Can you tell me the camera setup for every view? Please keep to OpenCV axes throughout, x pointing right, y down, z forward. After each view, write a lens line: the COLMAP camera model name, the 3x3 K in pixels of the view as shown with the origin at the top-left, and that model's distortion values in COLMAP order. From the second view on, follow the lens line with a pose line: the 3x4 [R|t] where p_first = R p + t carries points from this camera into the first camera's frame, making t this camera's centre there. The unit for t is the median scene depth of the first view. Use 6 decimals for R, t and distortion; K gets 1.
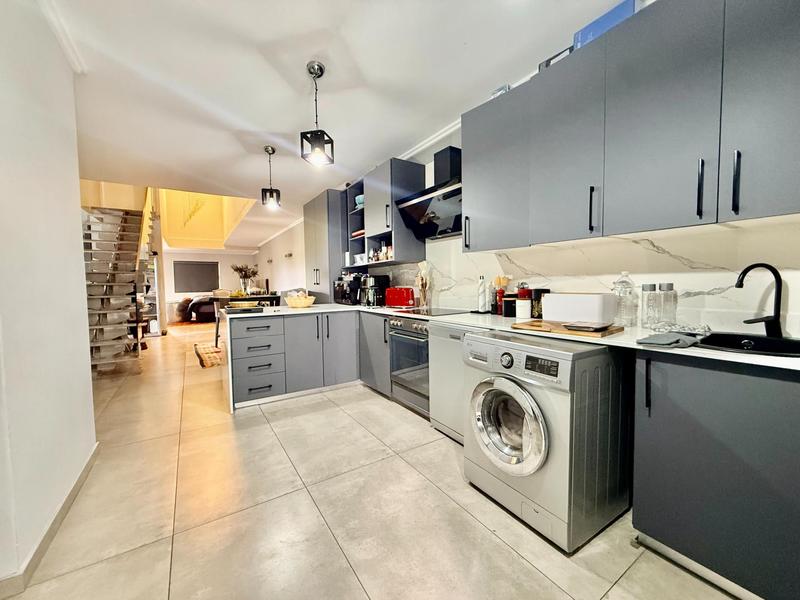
lens RADIAL K [[324.7, 0, 400.0], [0, 324.7, 300.0], [0, 0, 1]] dist [-0.001031, -0.000304]
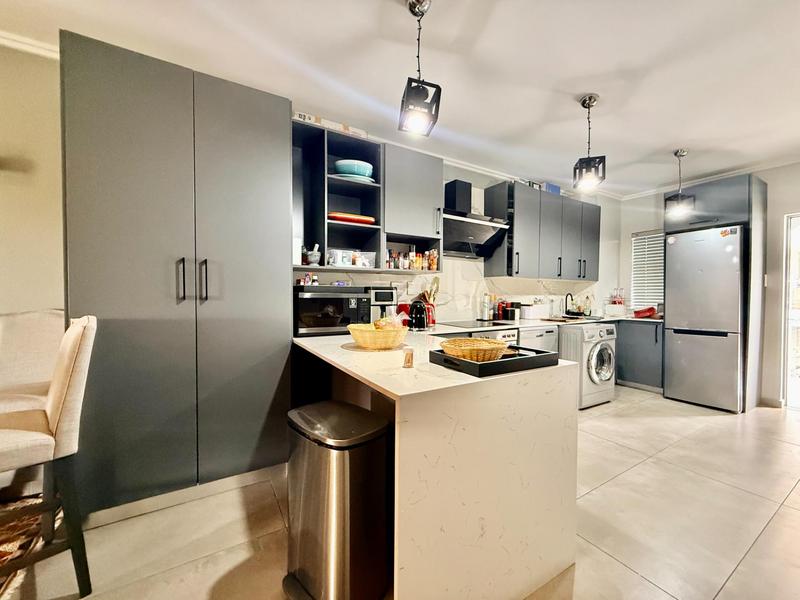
lens RADIAL K [[324.7, 0, 400.0], [0, 324.7, 300.0], [0, 0, 1]] dist [-0.001031, -0.000304]
pose [[0.027928, -0.002767, 0.999606, -0.457168], [0.049160, 0.998790, 0.001391, -0.027621], [-0.998400, 0.049101, 0.028031, 0.549698]]
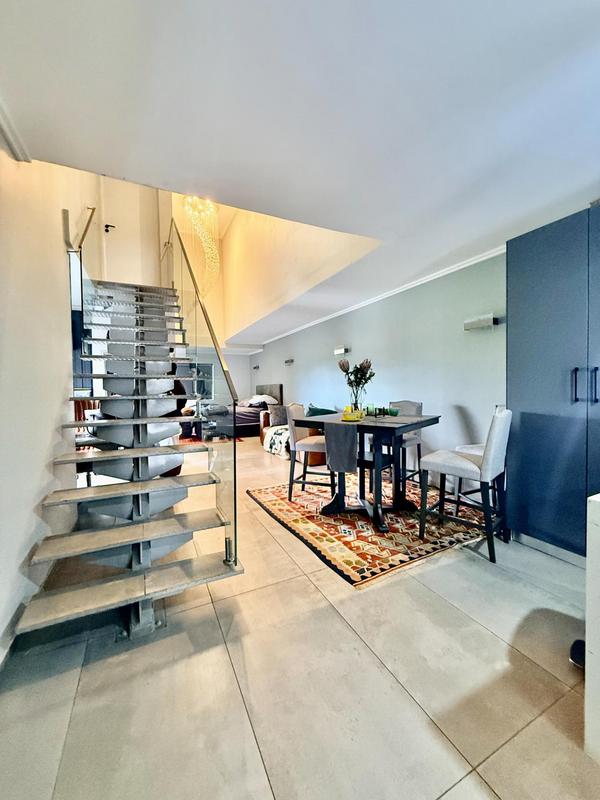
lens RADIAL K [[322.0, 0, 300.0], [0, 322.0, 400.0], [0, 0, 1]] dist [-0.003064, -0.000272]
pose [[0.993312, 0.006246, -0.115293, -0.439014], [-0.007521, 0.999915, -0.010630, -0.032002], [0.115217, 0.011426, 0.993275, 0.378736]]
